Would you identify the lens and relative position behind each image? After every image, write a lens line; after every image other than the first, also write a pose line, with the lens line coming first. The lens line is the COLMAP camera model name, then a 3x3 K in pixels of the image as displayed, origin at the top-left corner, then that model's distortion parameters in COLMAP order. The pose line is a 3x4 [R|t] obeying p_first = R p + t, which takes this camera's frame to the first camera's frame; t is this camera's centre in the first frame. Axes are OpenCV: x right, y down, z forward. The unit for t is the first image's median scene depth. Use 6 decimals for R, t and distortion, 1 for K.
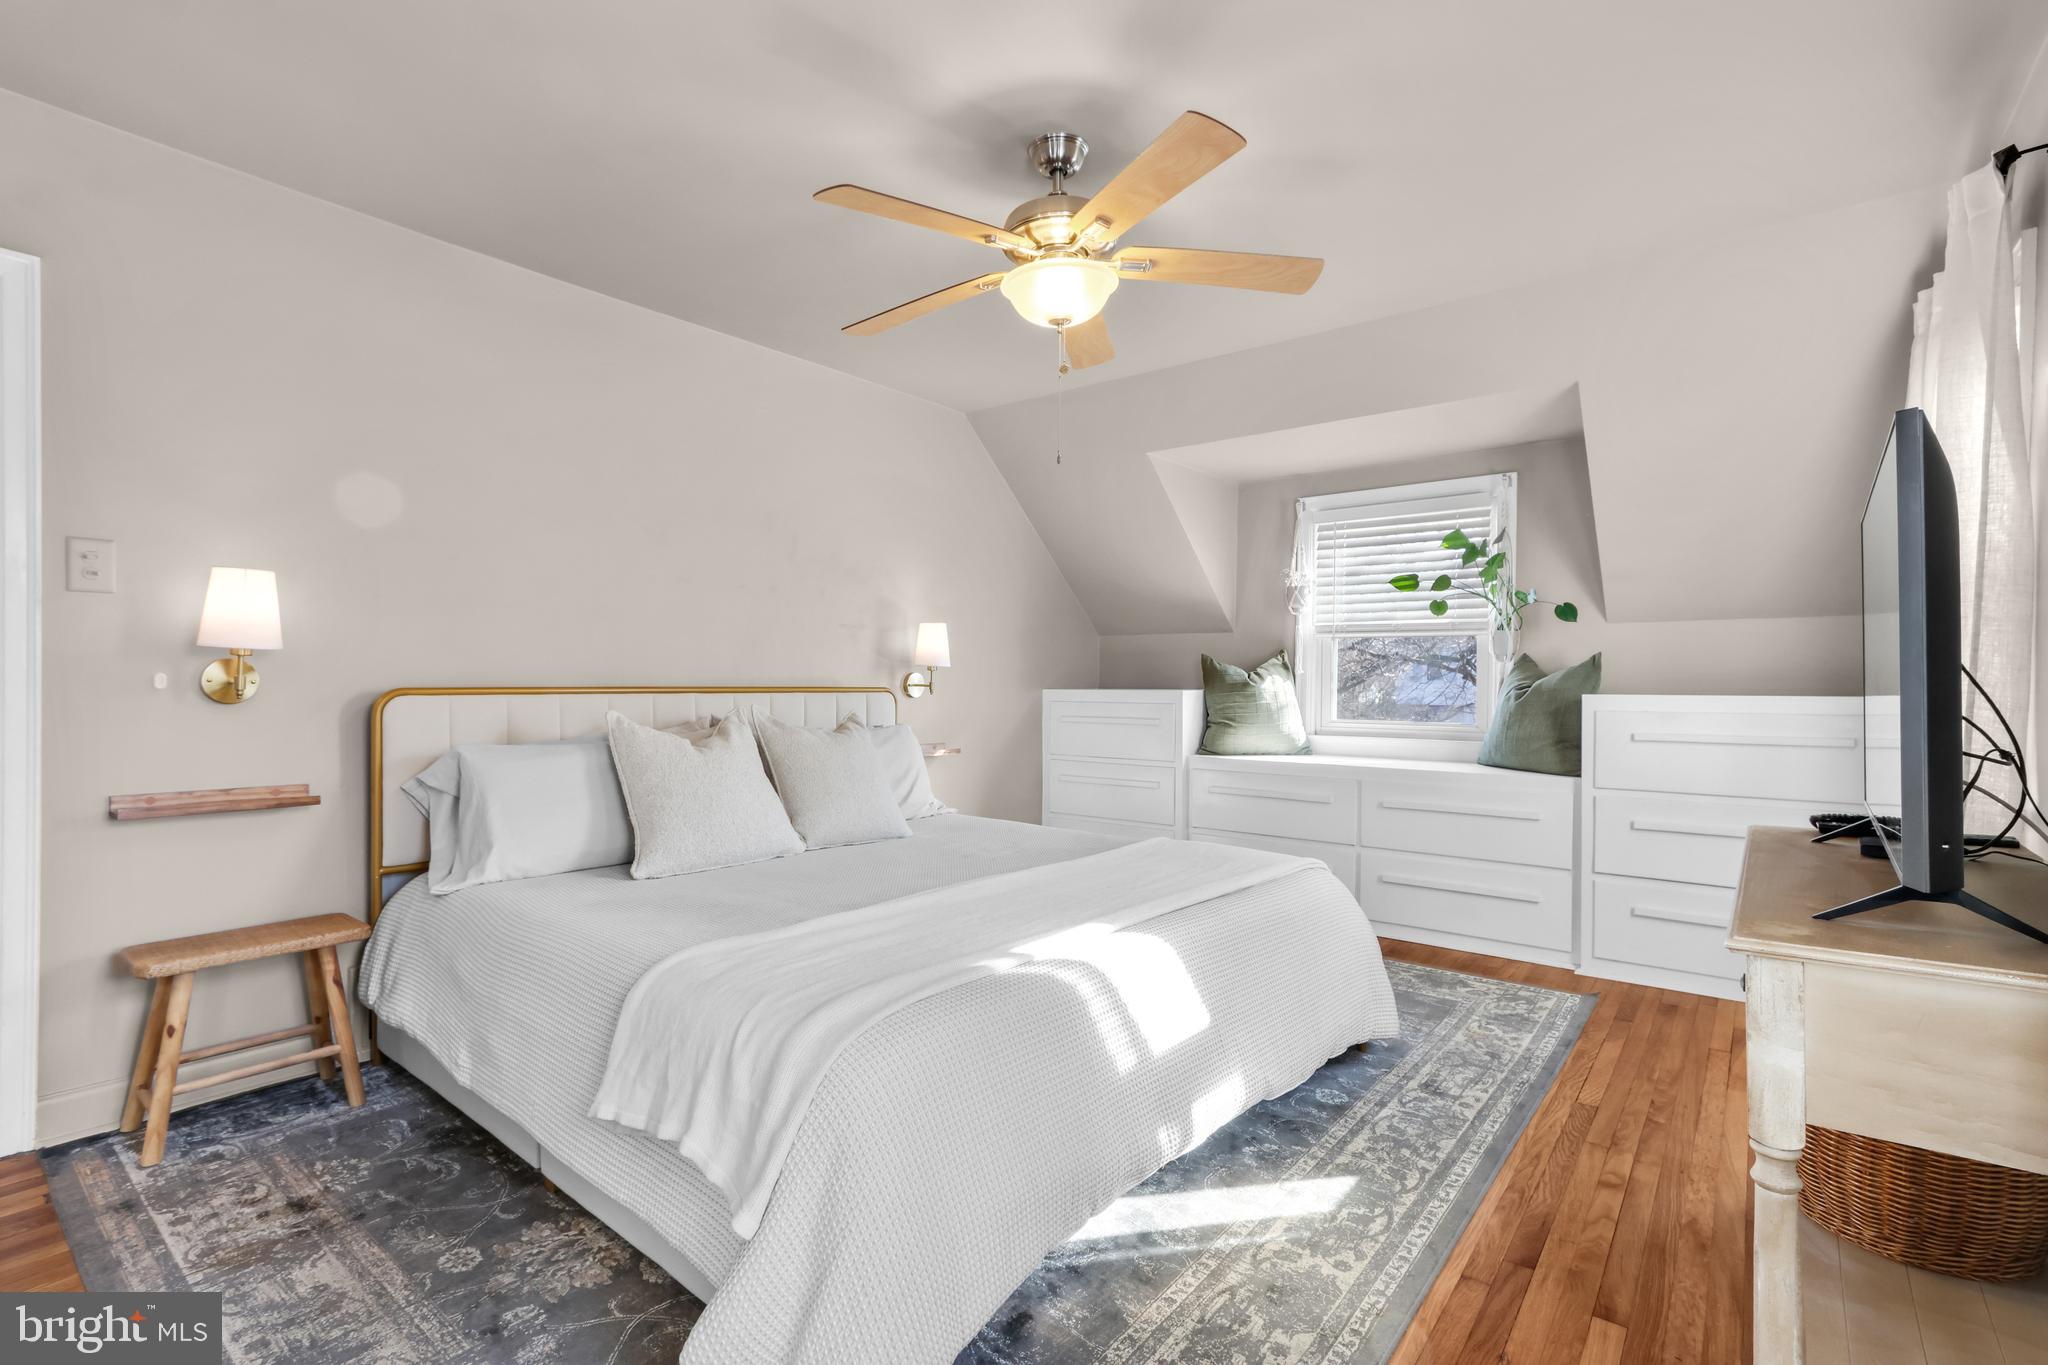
lens RADIAL K [[937.4, 0, 1004.5], [0, 937.4, 679.7], [0, 0, 1]] dist [0.001064, 0.000078]
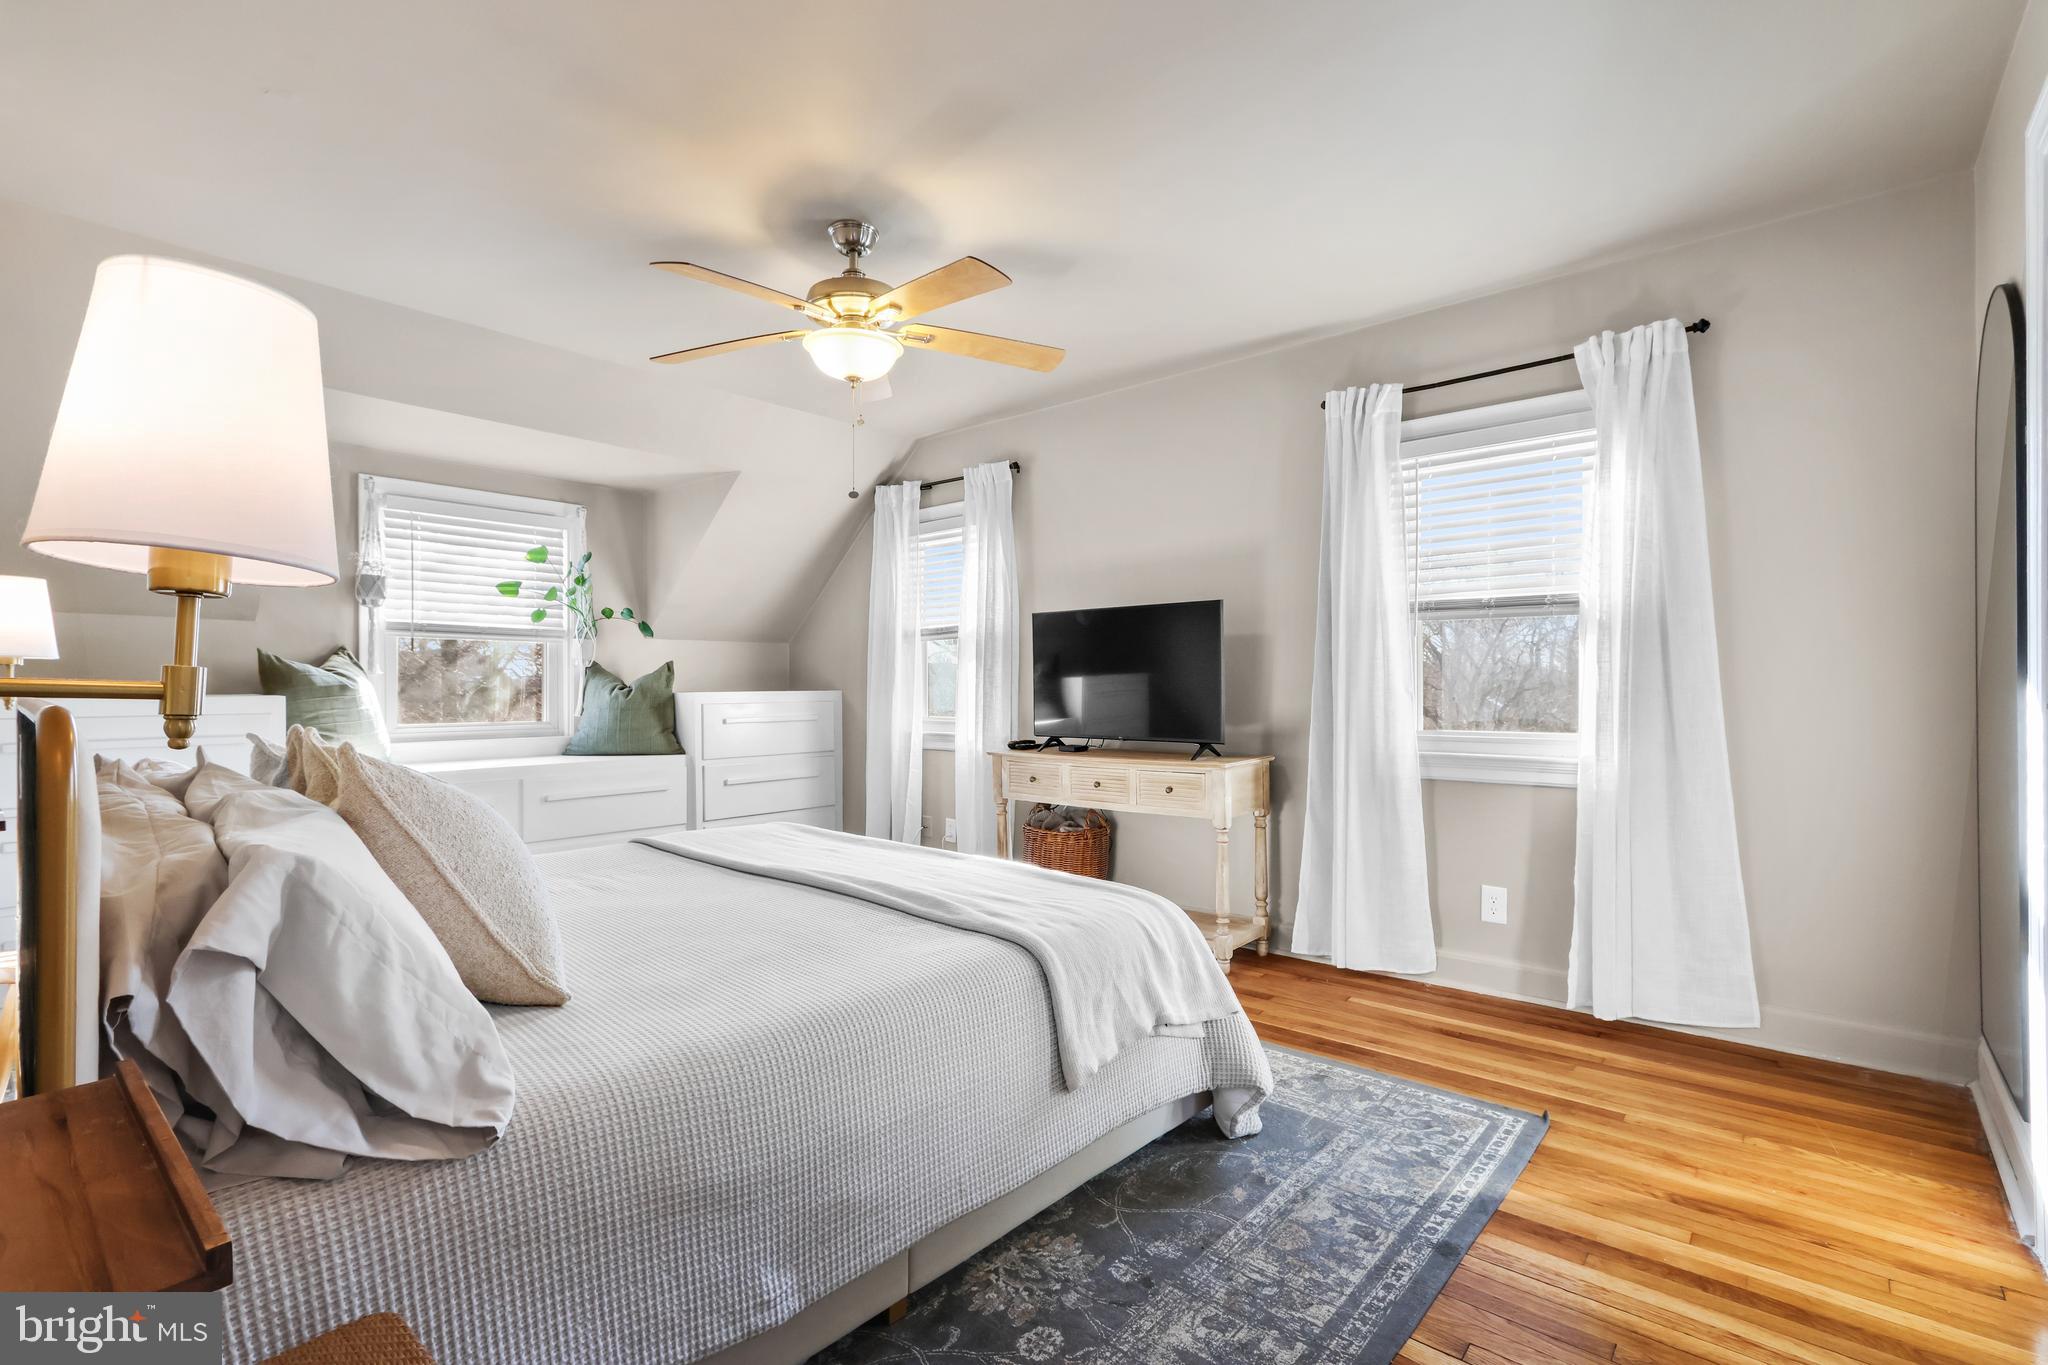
lens RADIAL K [[937.4, 0, 1004.5], [0, 937.4, 679.7], [0, 0, 1]] dist [0.001064, 0.000078]
pose [[0.040869, -0.000625, 0.999164, -0.617093], [-0.000063, 1.000000, 0.000628, -0.002472], [-0.999165, -0.000088, 0.040869, 0.421205]]
